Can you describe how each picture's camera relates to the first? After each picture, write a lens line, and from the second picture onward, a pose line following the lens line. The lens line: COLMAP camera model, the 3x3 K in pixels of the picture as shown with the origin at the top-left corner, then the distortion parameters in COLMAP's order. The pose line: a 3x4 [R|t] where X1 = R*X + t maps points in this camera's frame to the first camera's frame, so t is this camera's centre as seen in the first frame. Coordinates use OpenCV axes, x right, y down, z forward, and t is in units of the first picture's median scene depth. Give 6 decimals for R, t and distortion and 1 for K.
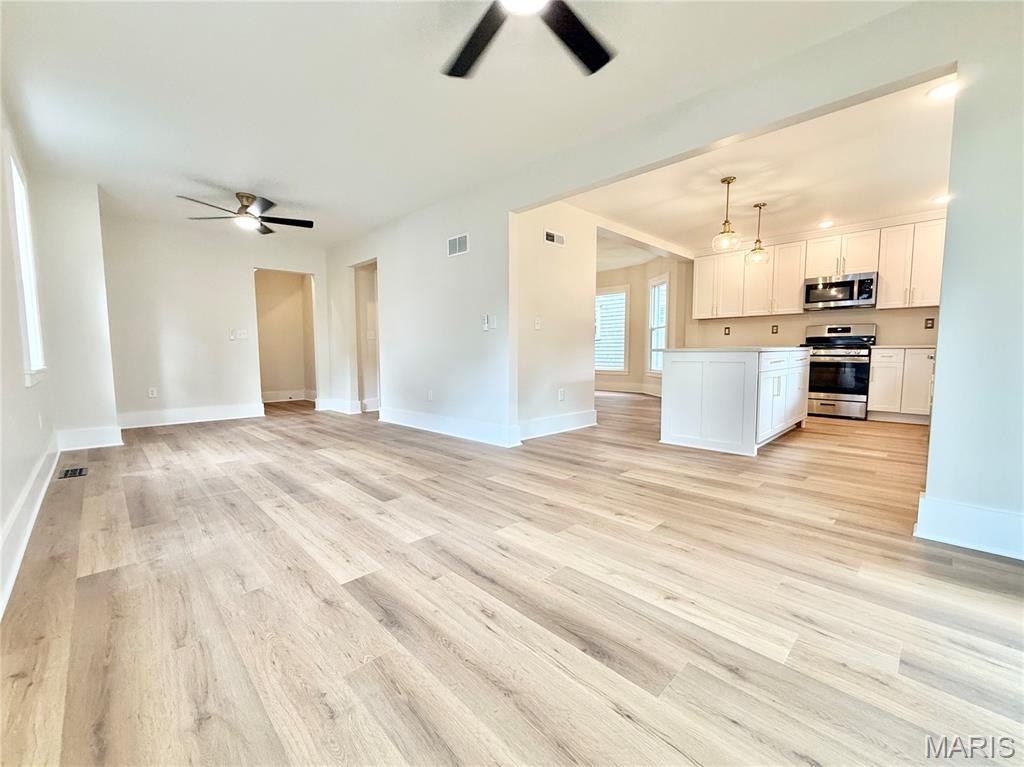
lens RADIAL K [[417.5, 0, 512.8], [0, 417.5, 382.9], [0, 0, 1]] dist [0.002136, 0.001149]
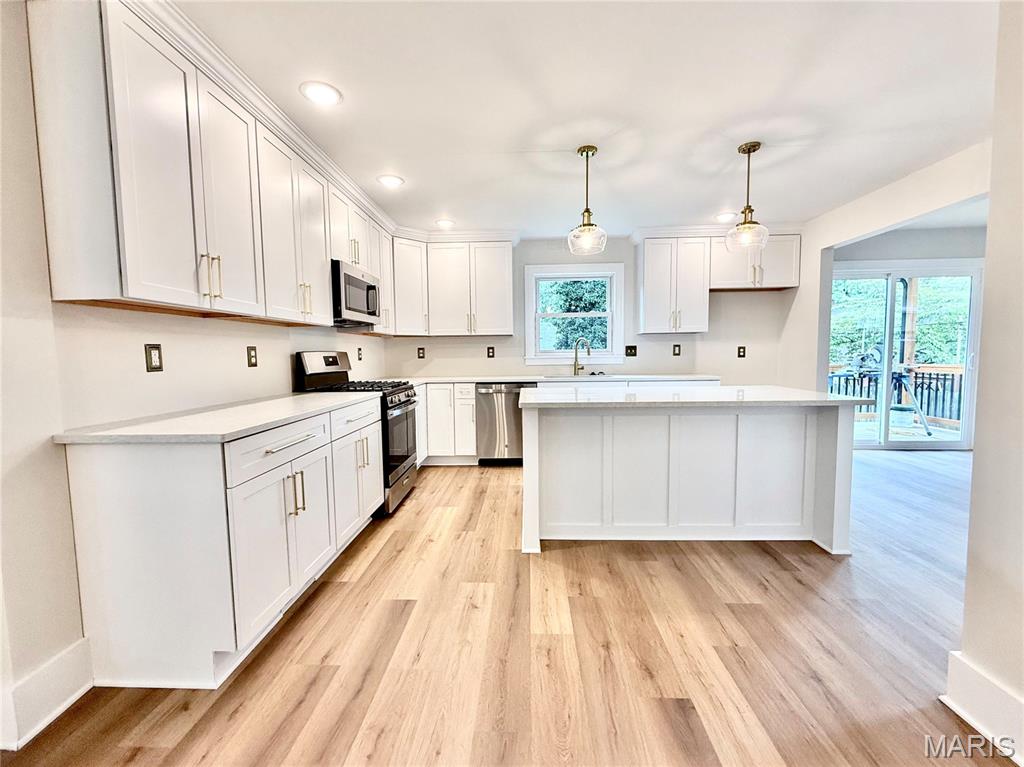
lens RADIAL K [[417.5, 0, 509.6], [0, 417.5, 382.0], [0, 0, 1]] dist [0.002136, 0.001149]
pose [[-0.676572, -0.040260, 0.735275, 0.200118], [0.076708, 0.989219, 0.124748, -0.171075], [-0.732370, 0.140803, -0.666190, 1.368489]]
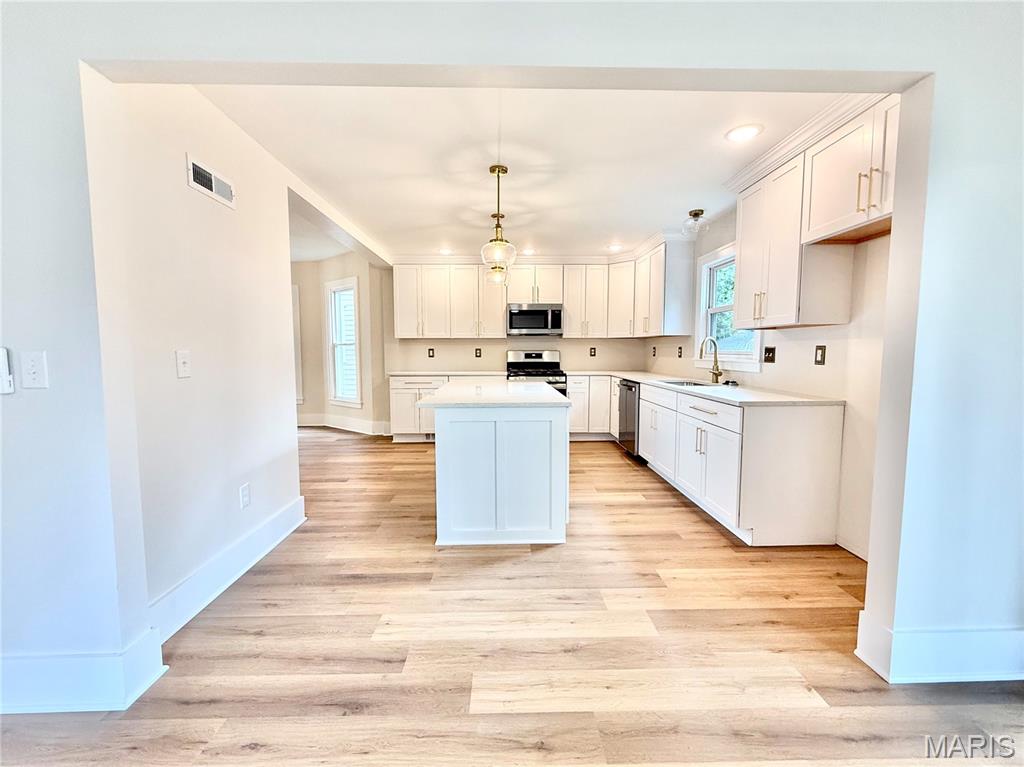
lens RADIAL K [[417.5, 0, 503.3], [0, 417.5, 379.8], [0, 0, 1]] dist [0.002136, 0.001149]
pose [[0.695295, -0.044691, 0.717334, -0.022035], [0.054177, 0.998484, 0.009695, -0.091001], [-0.716680, 0.032122, 0.696662, 0.373058]]
